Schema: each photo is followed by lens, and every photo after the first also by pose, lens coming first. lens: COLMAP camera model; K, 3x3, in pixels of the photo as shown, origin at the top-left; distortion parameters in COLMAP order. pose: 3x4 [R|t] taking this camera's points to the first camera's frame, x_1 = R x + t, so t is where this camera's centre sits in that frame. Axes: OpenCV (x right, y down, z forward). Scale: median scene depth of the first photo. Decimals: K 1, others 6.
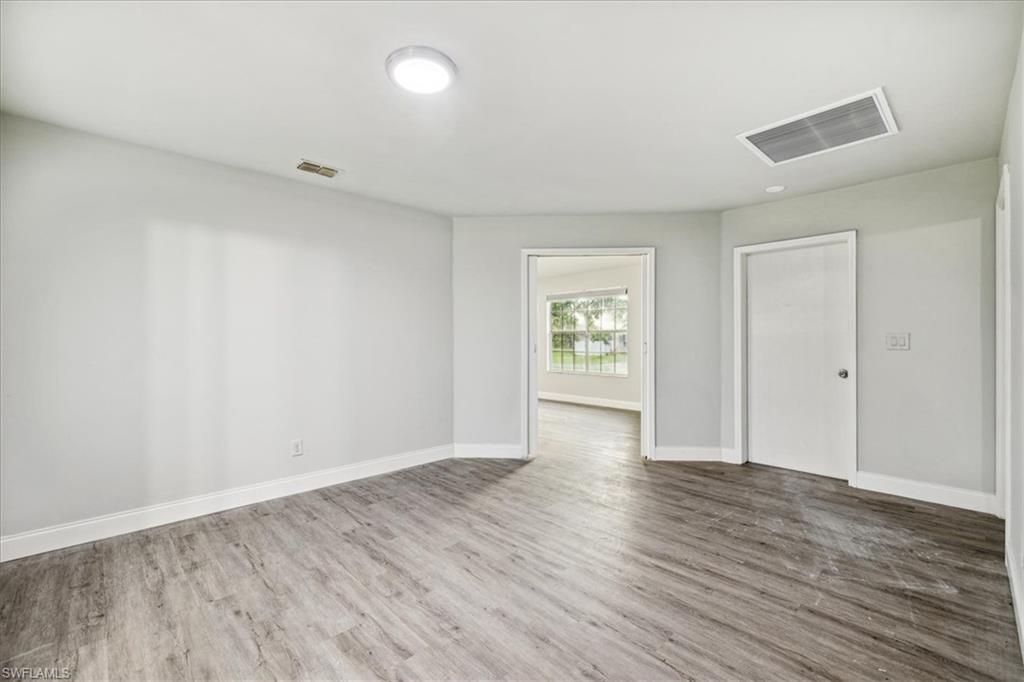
lens RADIAL K [[435.2, 0, 507.6], [0, 435.2, 334.6], [0, 0, 1]] dist [0.000172, -0.001230]
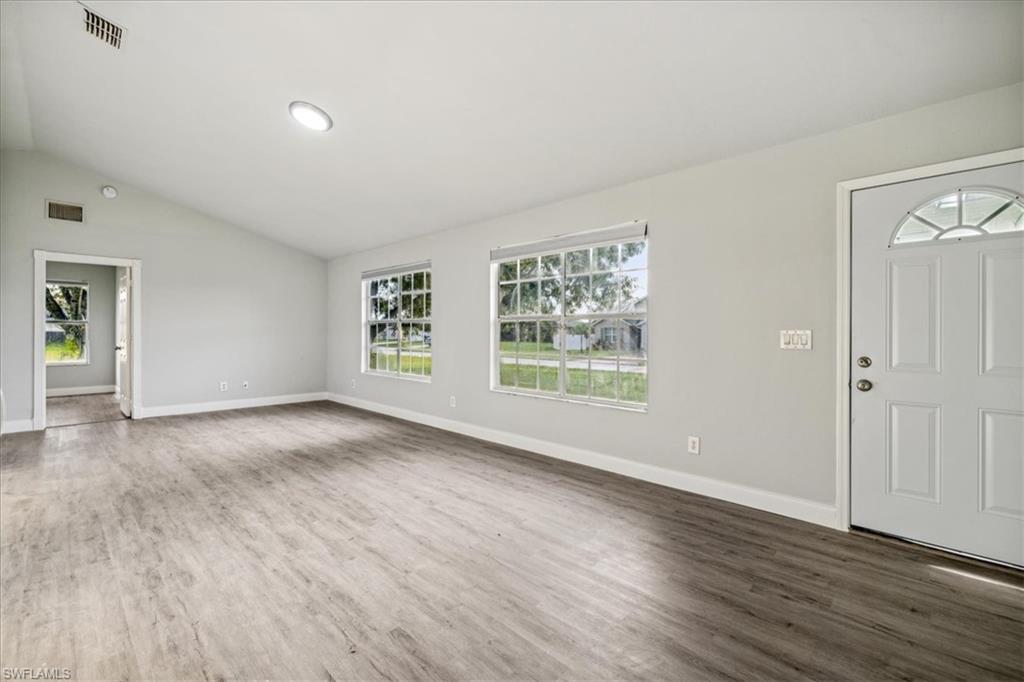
lens RADIAL K [[435.2, 0, 497.5], [0, 435.2, 335.5], [0, 0, 1]] dist [0.000172, -0.001230]
pose [[0.999579, 0.011878, 0.026487, 0.208766], [-0.012451, 0.999690, 0.021559, 0.004978], [-0.026222, -0.021880, 0.999417, 1.153308]]
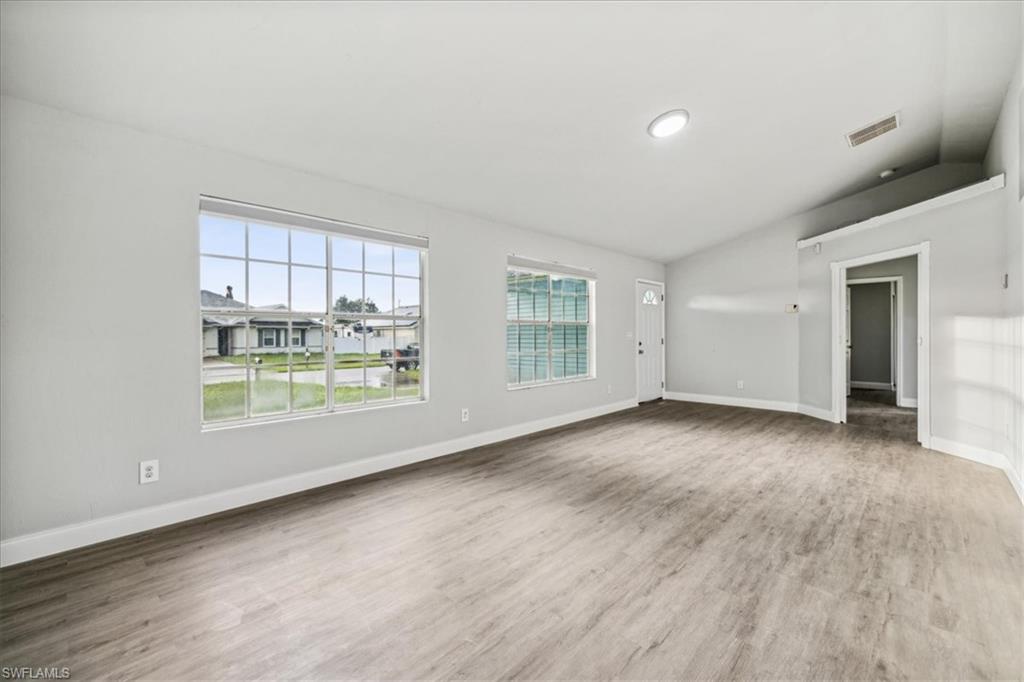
lens RADIAL K [[435.2, 0, 506.7], [0, 435.2, 345.4], [0, 0, 1]] dist [0.000172, -0.001230]
pose [[-0.036254, -0.018504, 0.999171, -1.218677], [-0.010365, 0.999782, 0.018140, 0.034843], [-0.999289, -0.009699, -0.036438, 2.597012]]
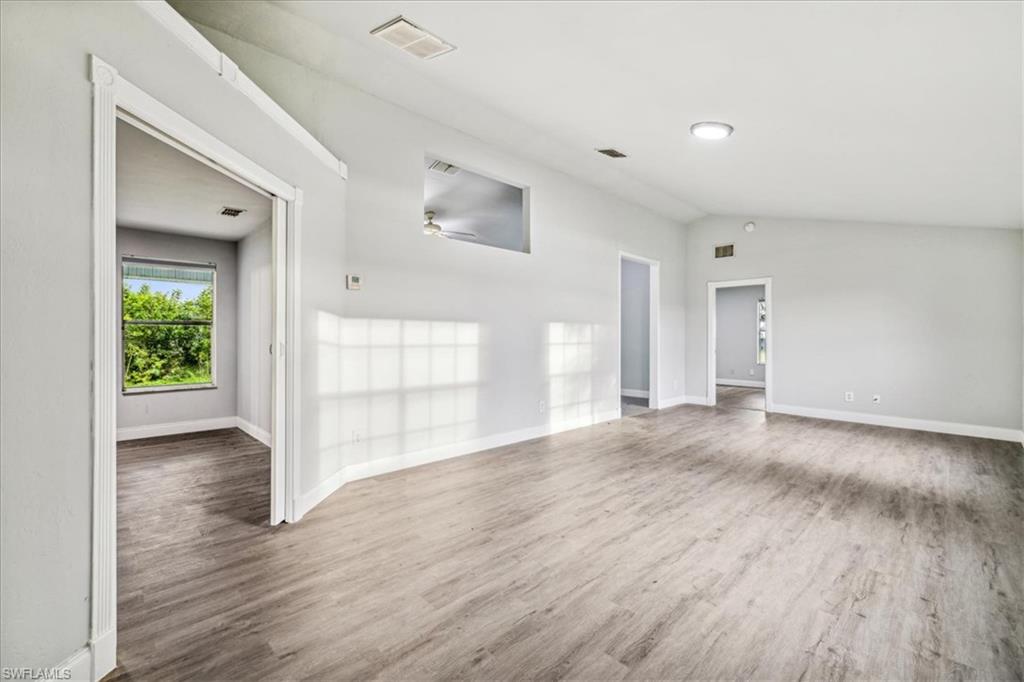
lens RADIAL K [[435.2, 0, 509.7], [0, 435.2, 333.2], [0, 0, 1]] dist [0.000172, -0.001230]
pose [[0.005669, 0.000441, -0.999984, 0.844805], [0.009377, 0.999956, 0.000494, 0.009486], [0.999940, -0.009379, 0.005664, 1.683166]]
